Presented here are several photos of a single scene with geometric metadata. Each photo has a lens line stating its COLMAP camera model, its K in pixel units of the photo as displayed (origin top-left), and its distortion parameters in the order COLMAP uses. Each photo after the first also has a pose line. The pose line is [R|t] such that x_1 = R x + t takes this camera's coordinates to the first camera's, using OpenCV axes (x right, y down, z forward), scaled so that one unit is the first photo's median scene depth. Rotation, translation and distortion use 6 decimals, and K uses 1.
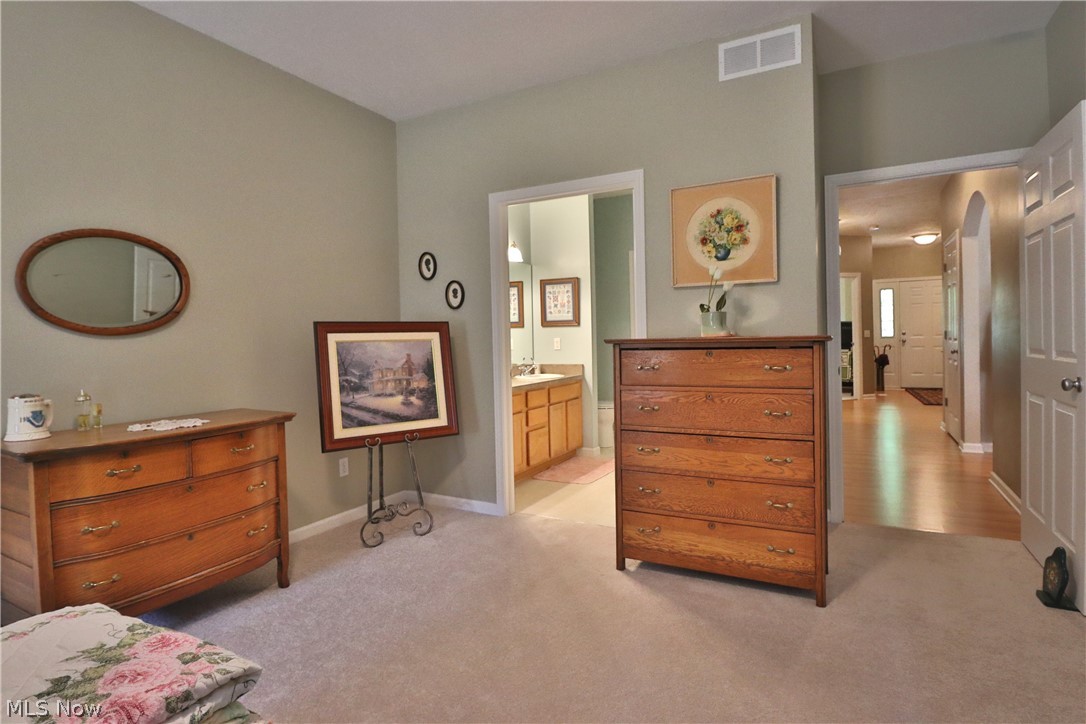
lens RADIAL K [[567.9, 0, 542.2], [0, 567.9, 347.0], [0, 0, 1]] dist [-0.002277, -0.014359]
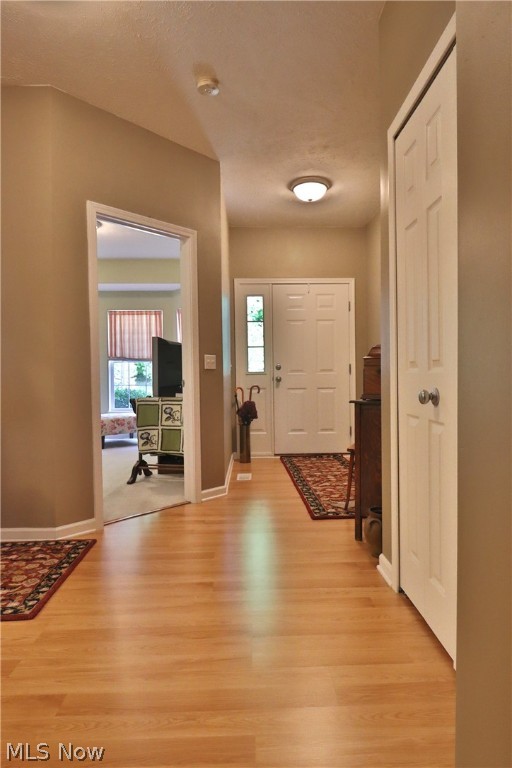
lens RADIAL K [[465.8, 0, 256.0], [0, 465.8, 384.0], [0, 0, 1]] dist [-0.008332, -0.000841]
pose [[0.873907, 0.005637, 0.486060, 0.369974], [-0.001115, 0.999953, -0.009592, -0.000867], [-0.486092, 0.007840, 0.873873, 0.566565]]
